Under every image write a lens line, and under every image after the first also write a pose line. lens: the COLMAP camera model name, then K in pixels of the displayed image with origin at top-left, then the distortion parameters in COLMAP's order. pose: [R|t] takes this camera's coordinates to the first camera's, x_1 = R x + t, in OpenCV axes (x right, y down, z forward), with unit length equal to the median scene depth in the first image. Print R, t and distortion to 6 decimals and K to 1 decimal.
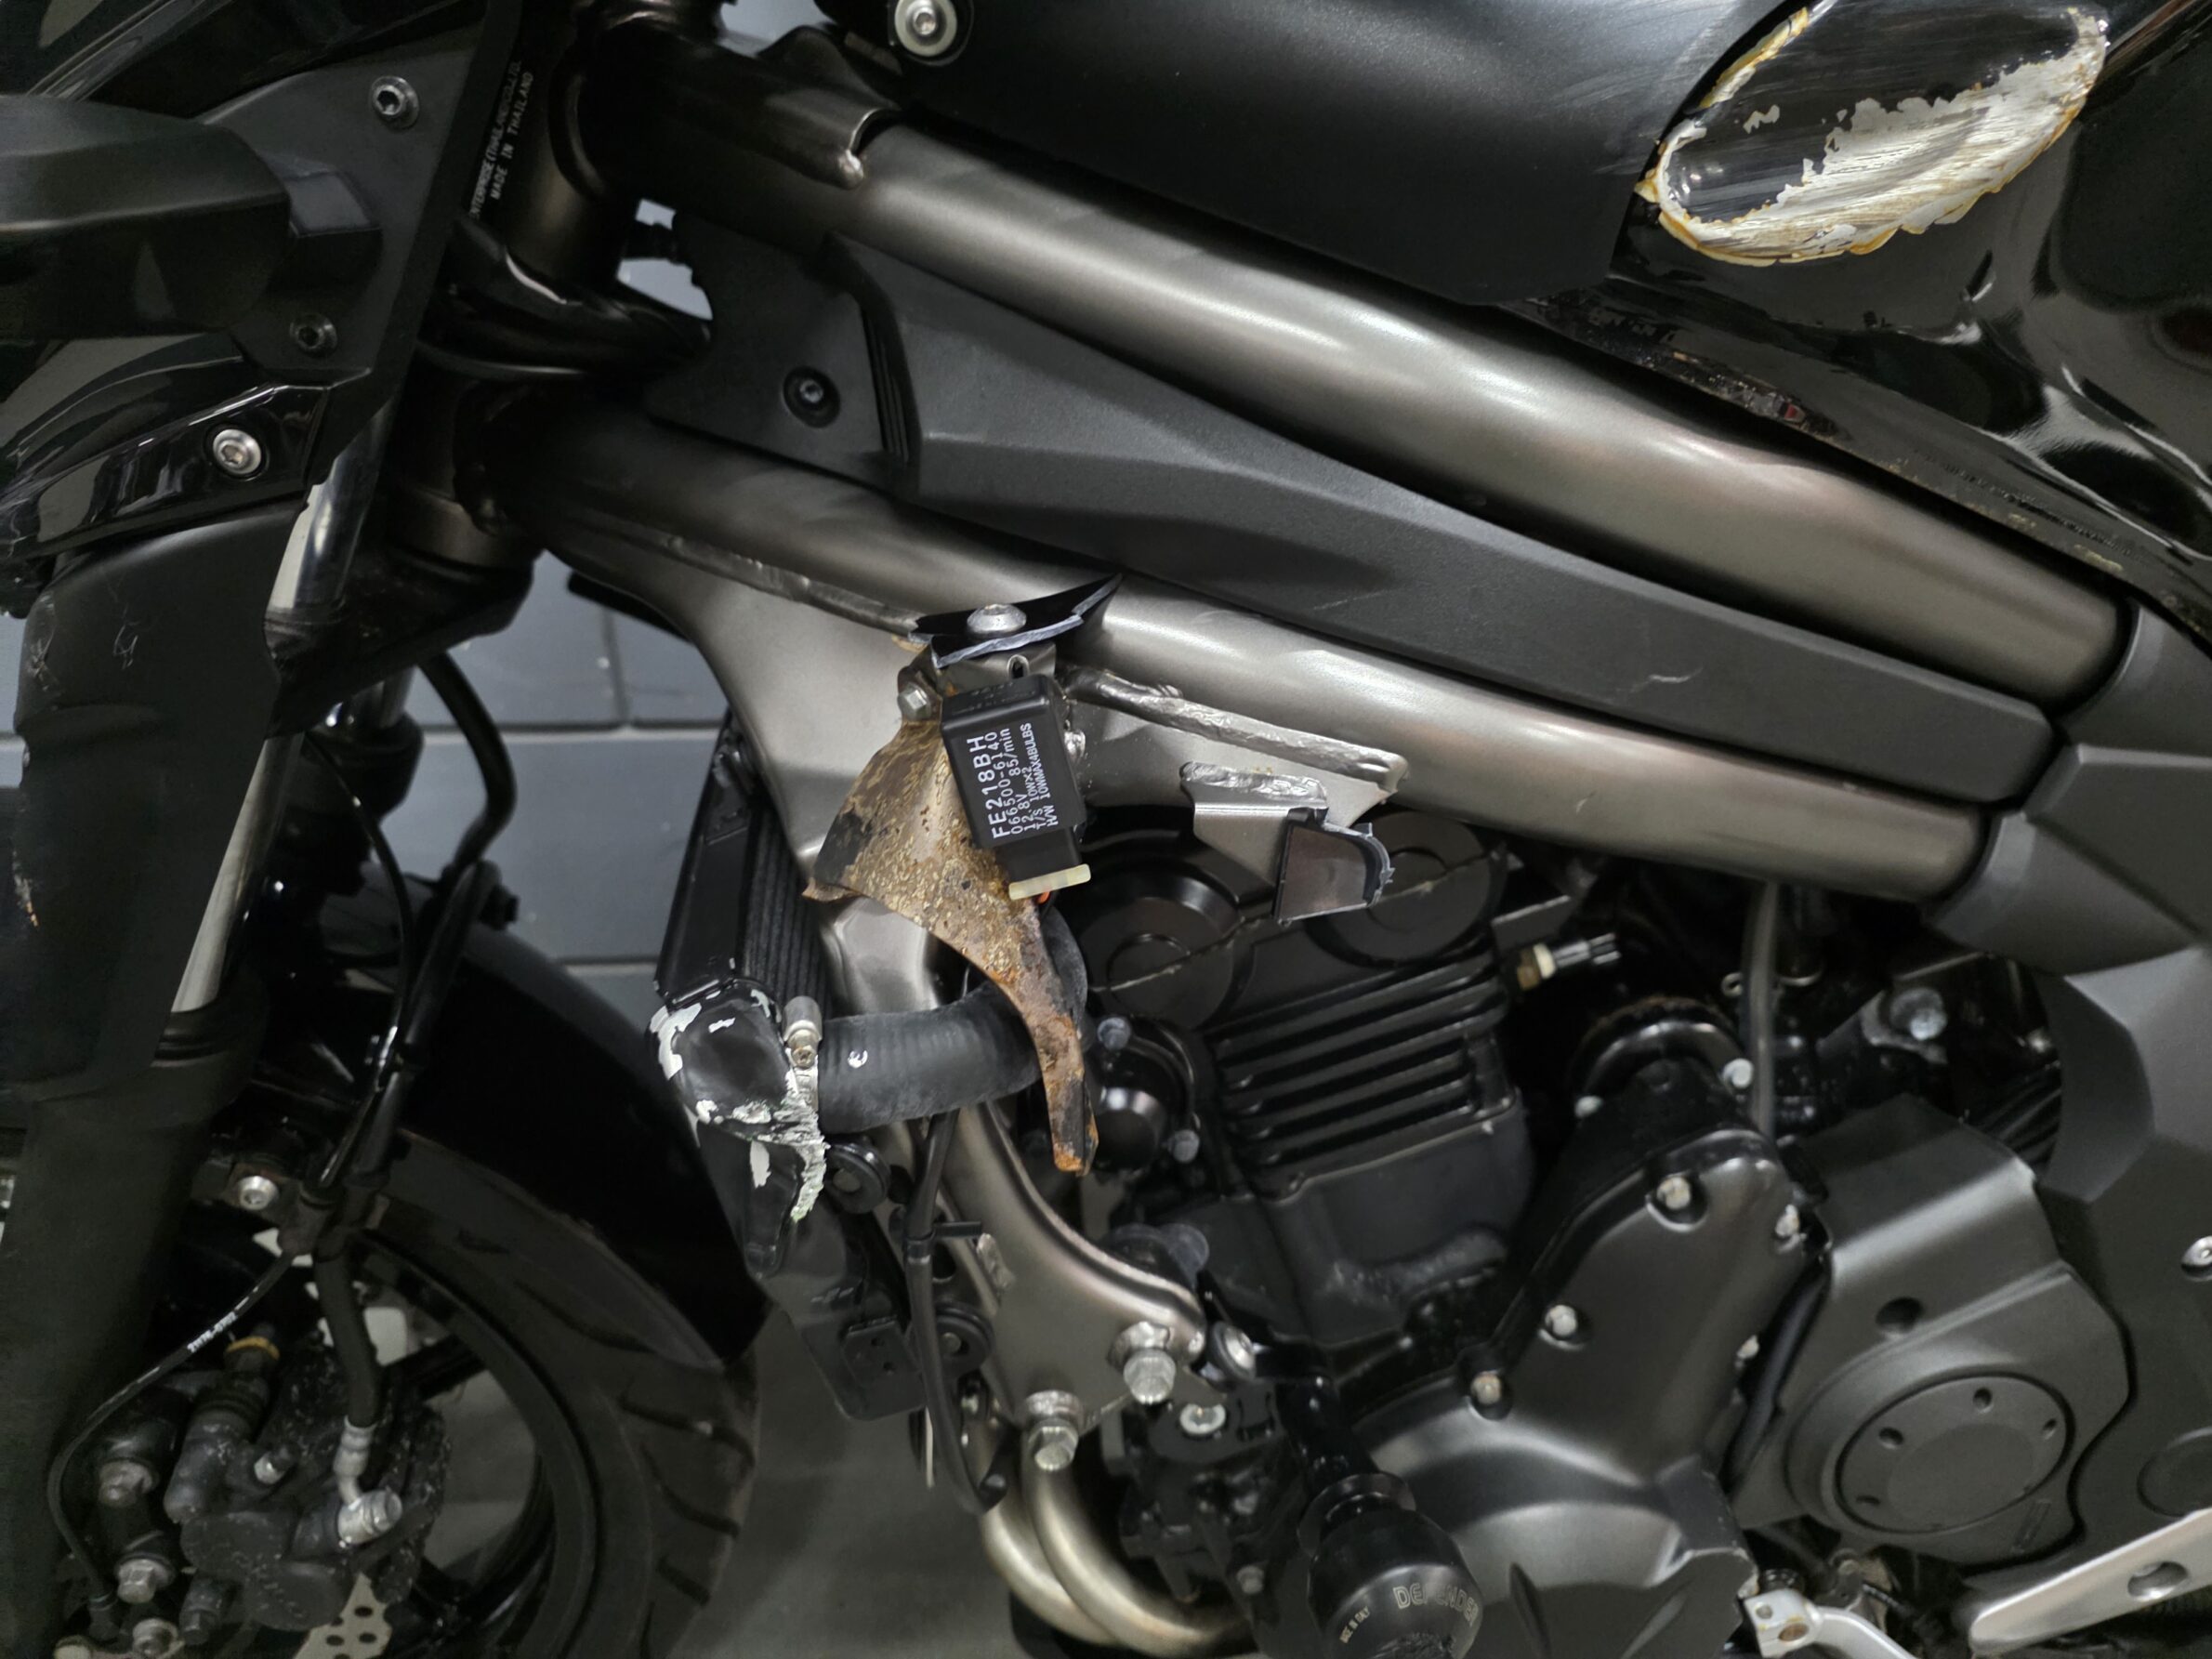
lens RADIAL K [[1488.9, 0, 1094.9], [0, 1488.9, 832.5], [0, 0, 1]] dist [0.053103, -0.046078]
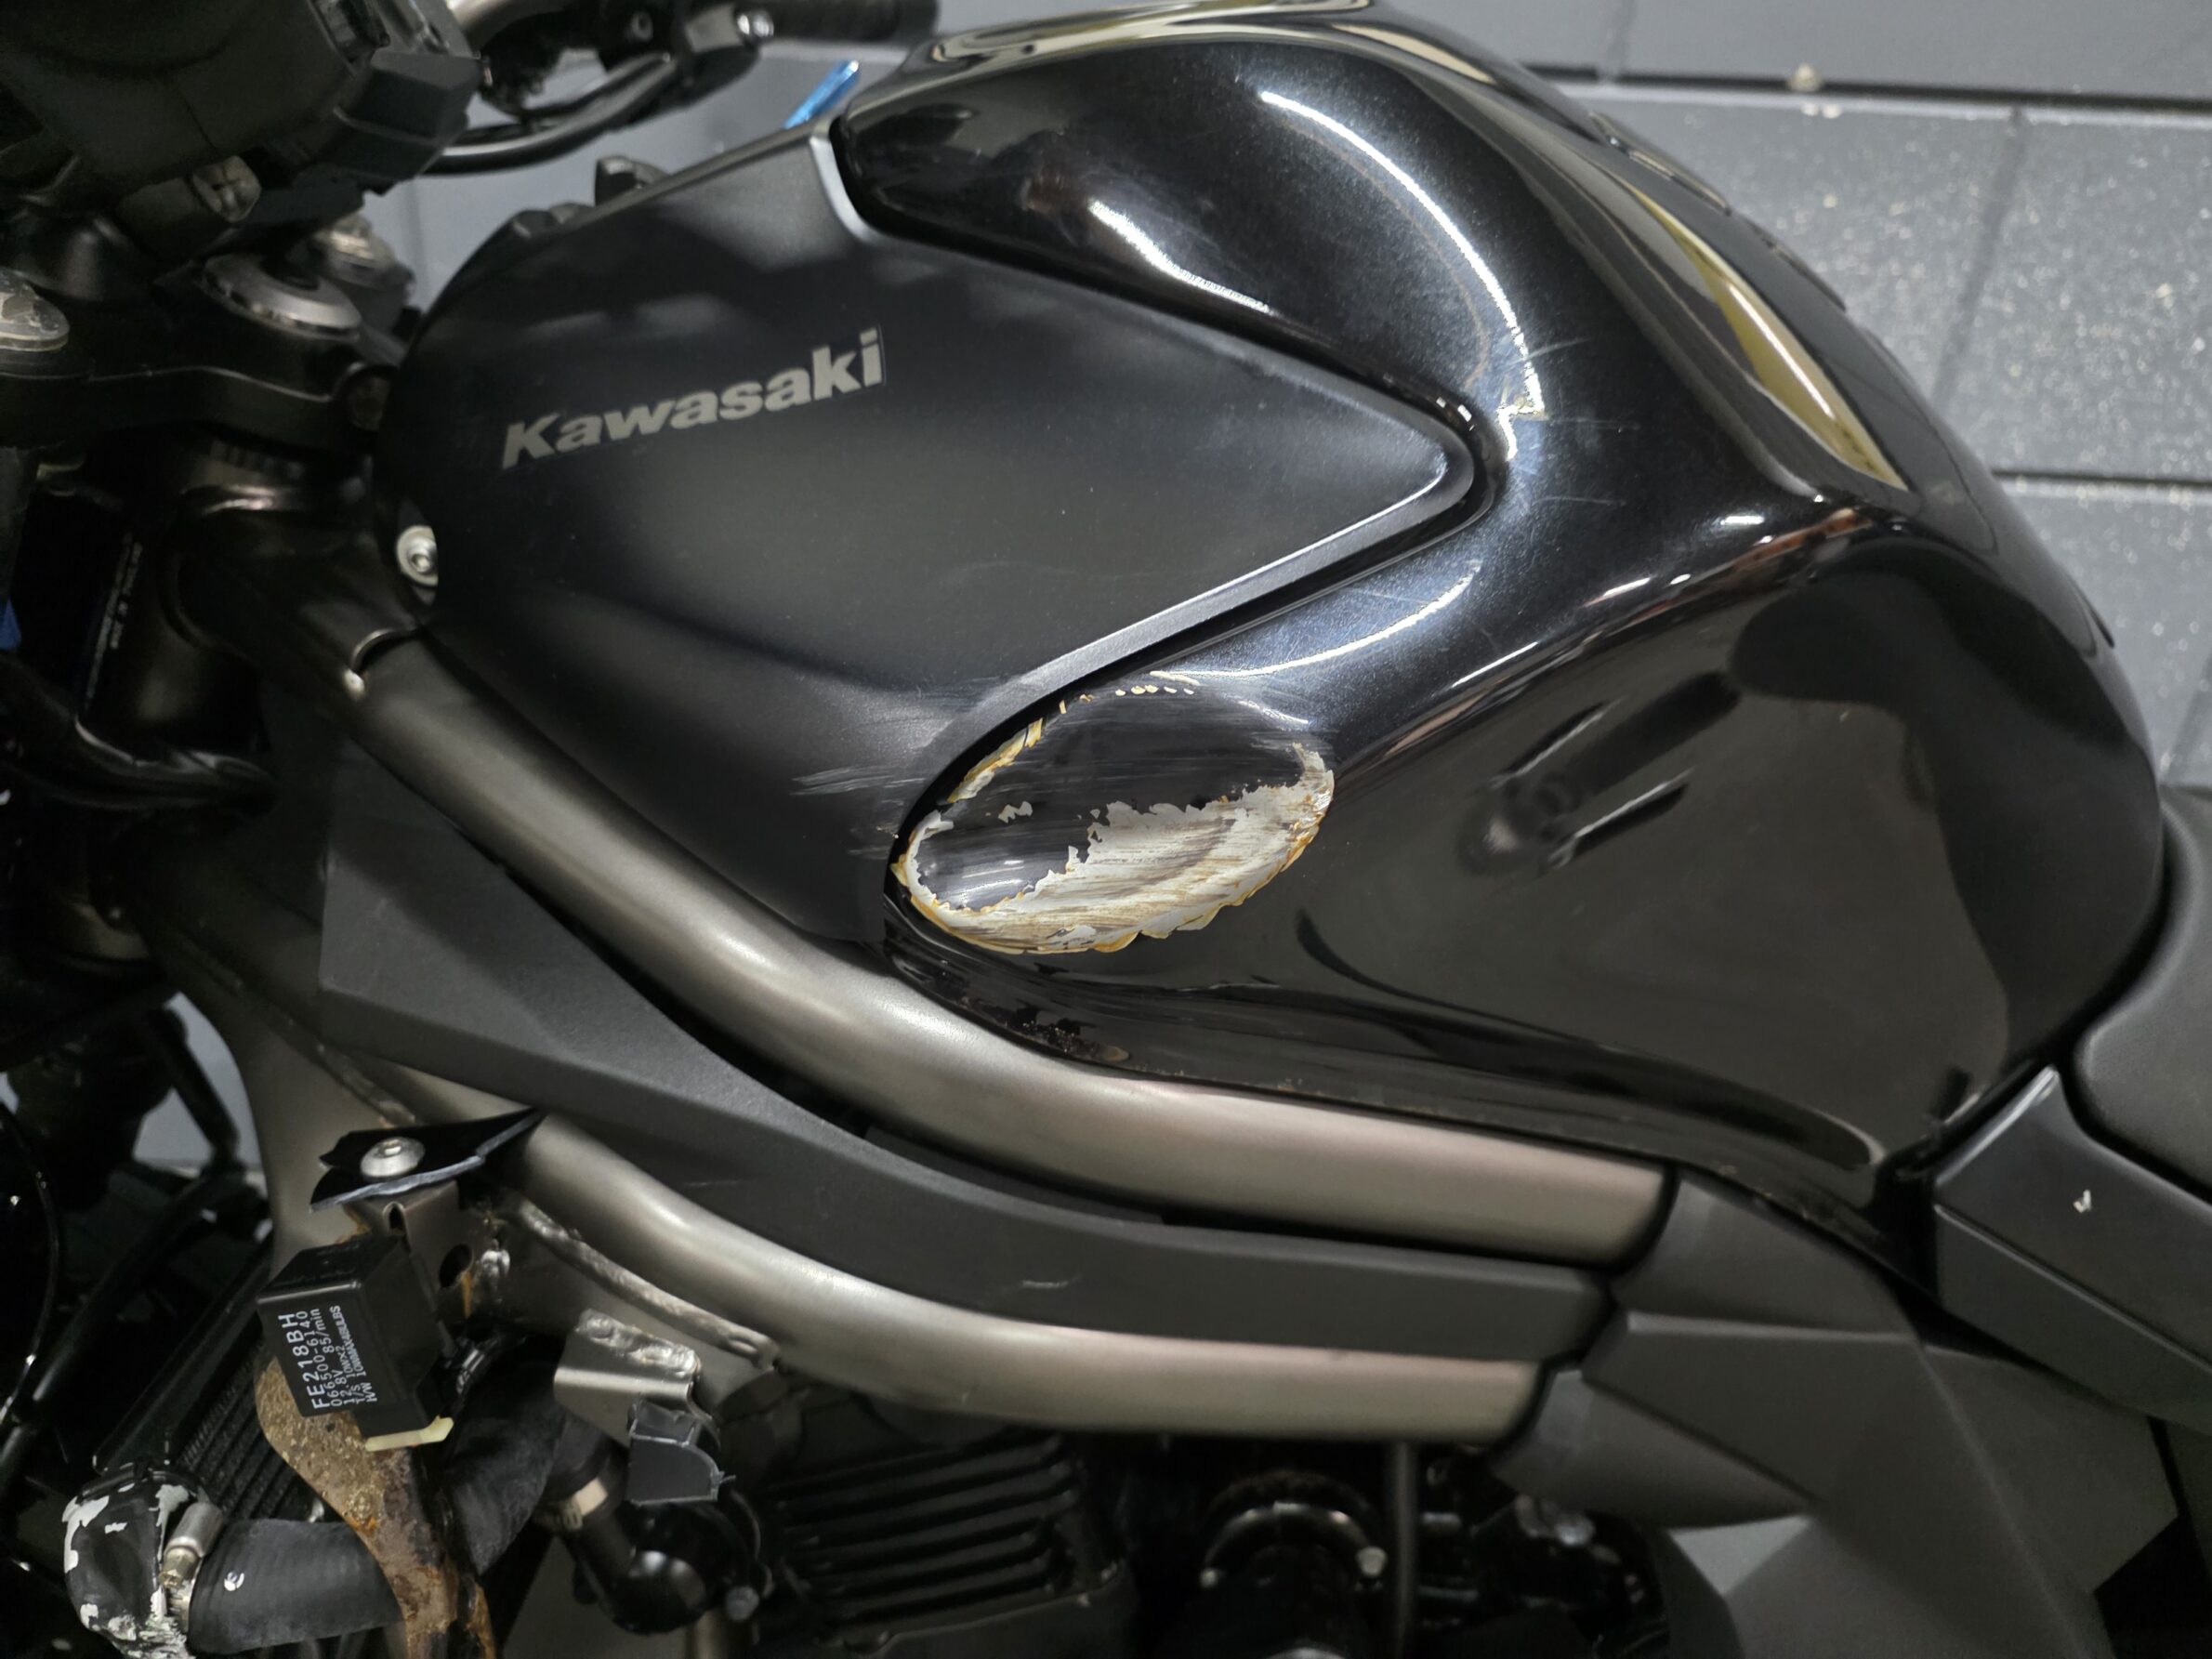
lens RADIAL K [[1488.9, 0, 1109.8], [0, 1488.9, 849.4], [0, 0, 1]] dist [0.053103, -0.046078]
pose [[0.993108, 0.070437, -0.093677, 0.485489], [-0.076820, 0.994834, -0.066368, -0.314275], [0.088518, 0.073107, 0.993388, 0.022126]]
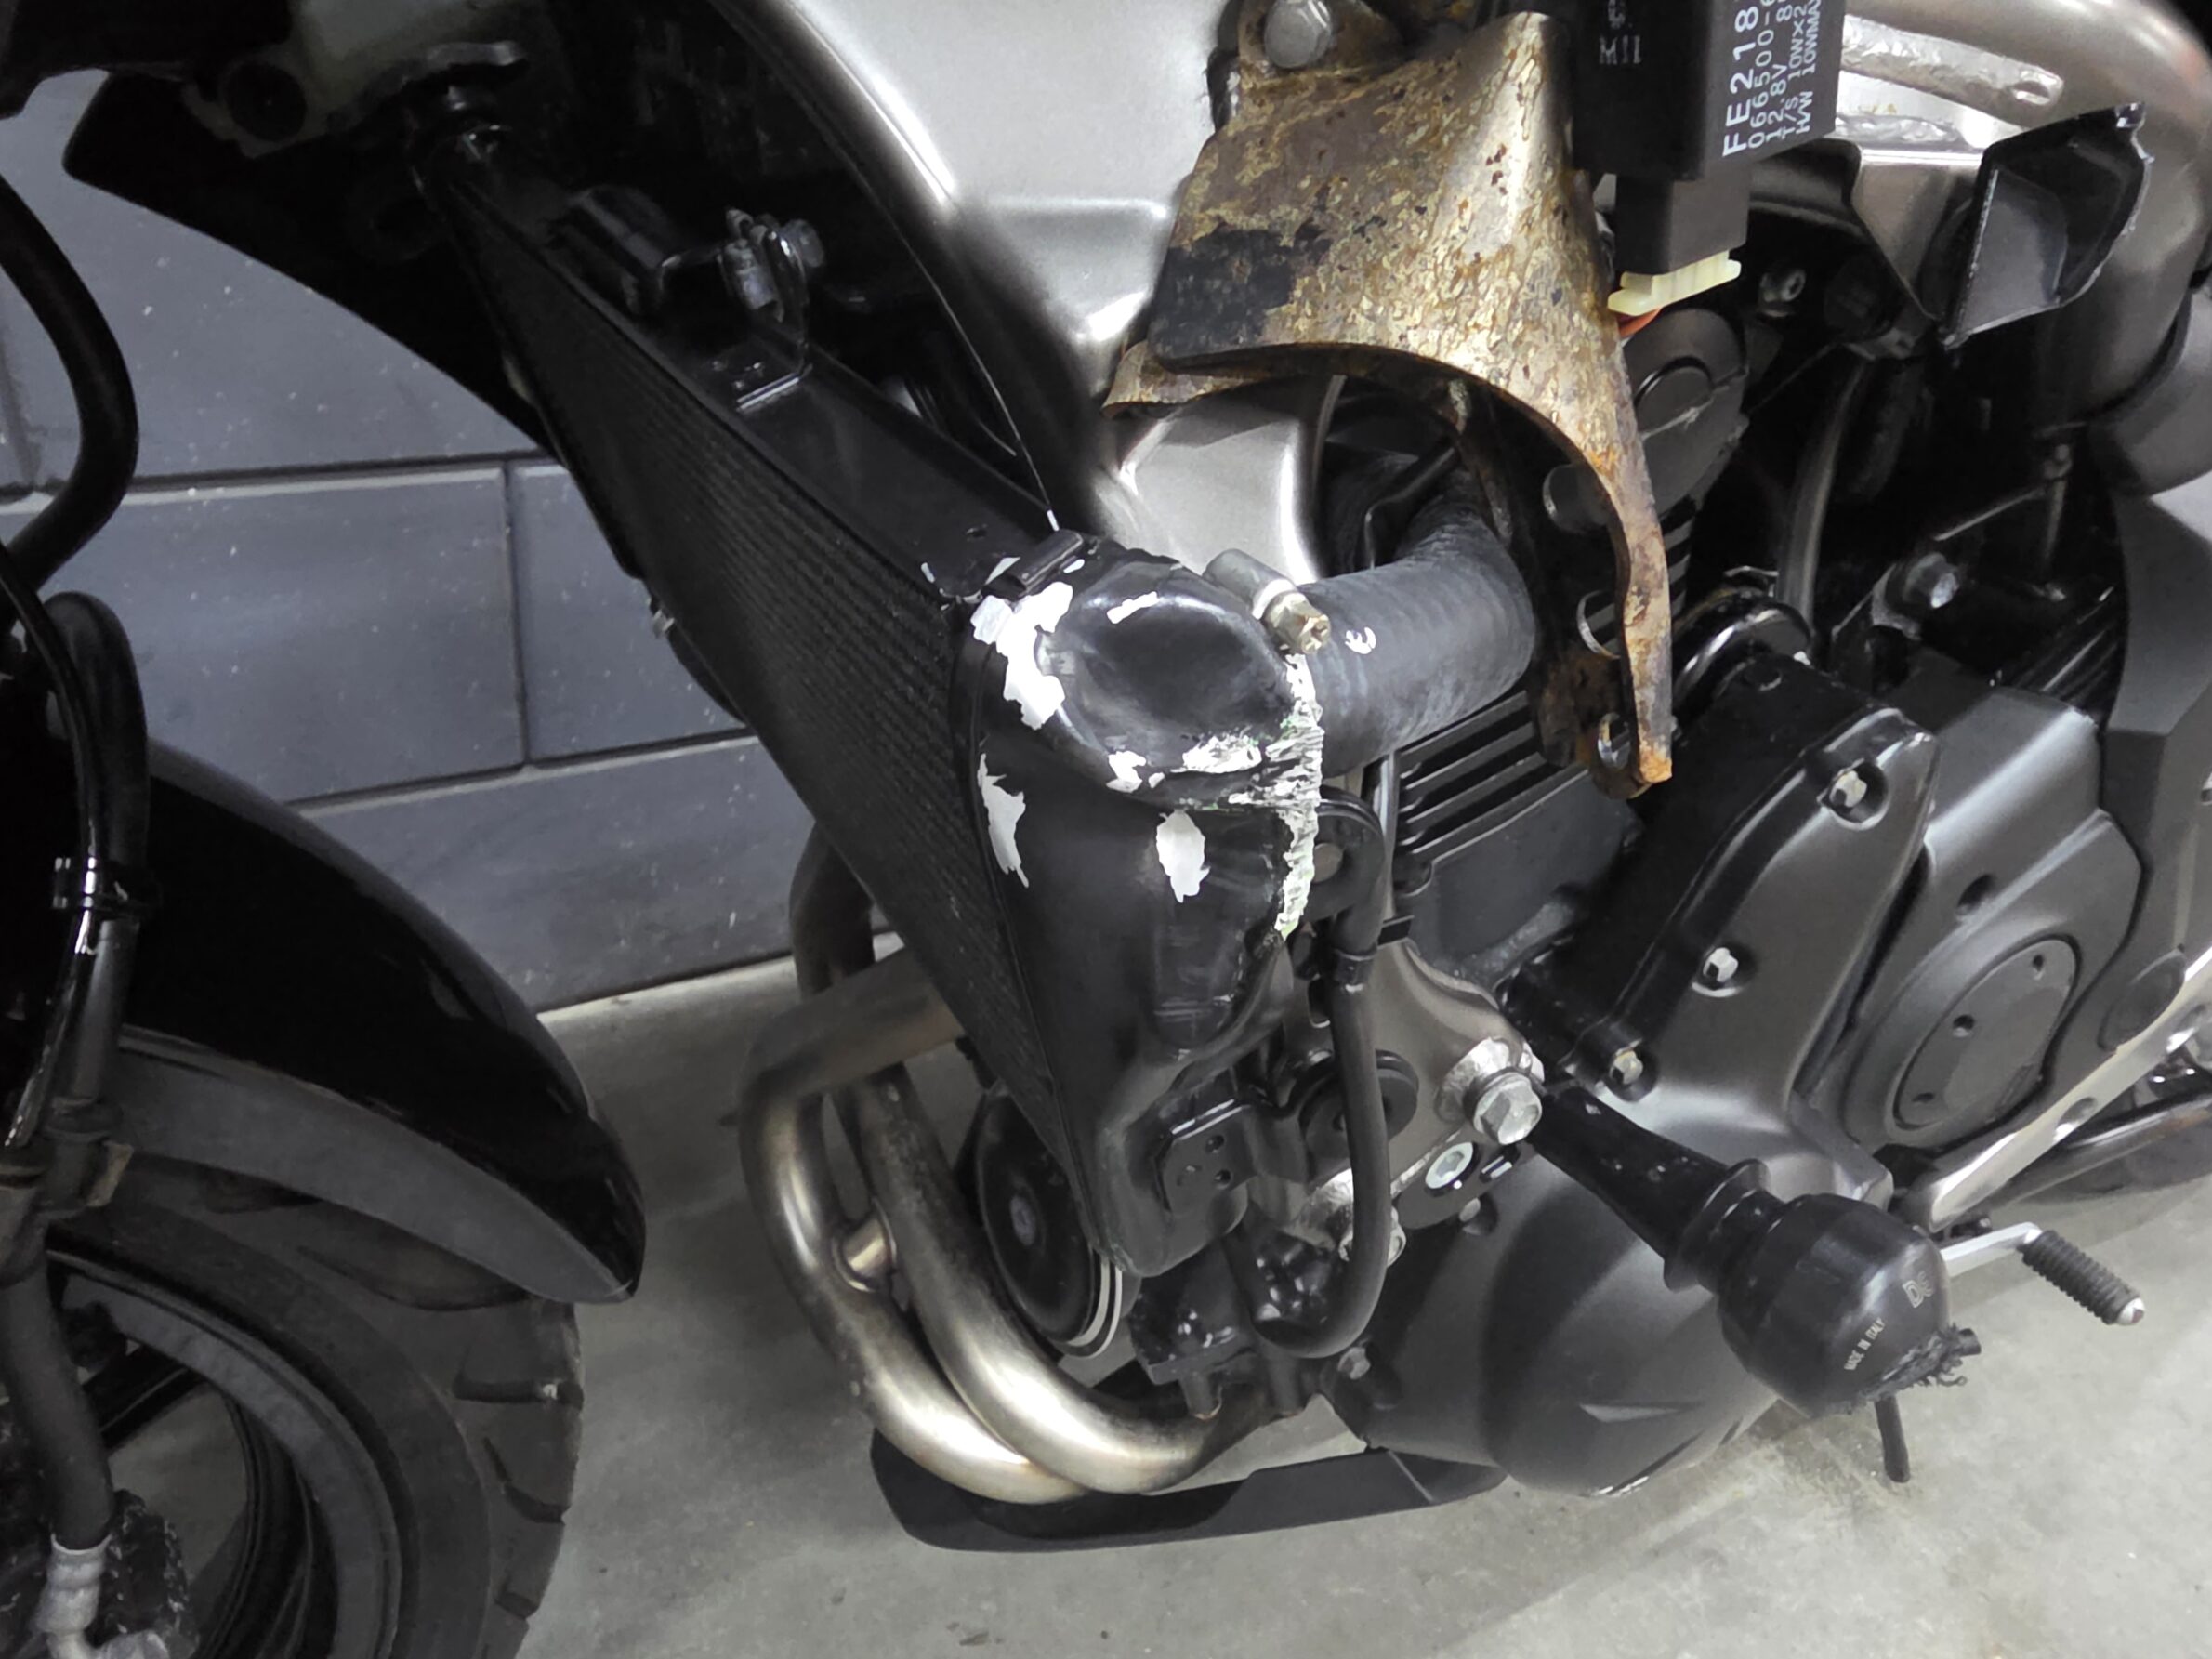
lens RADIAL K [[1488.9, 0, 1013.5], [0, 1488.9, 818.8], [0, 0, 1]] dist [0.053103, -0.046078]
pose [[0.916979, -0.149852, 0.369722, -0.511707], [0.115245, 0.986761, 0.114115, 0.140597], [-0.381927, -0.062032, 0.922108, 0.527122]]
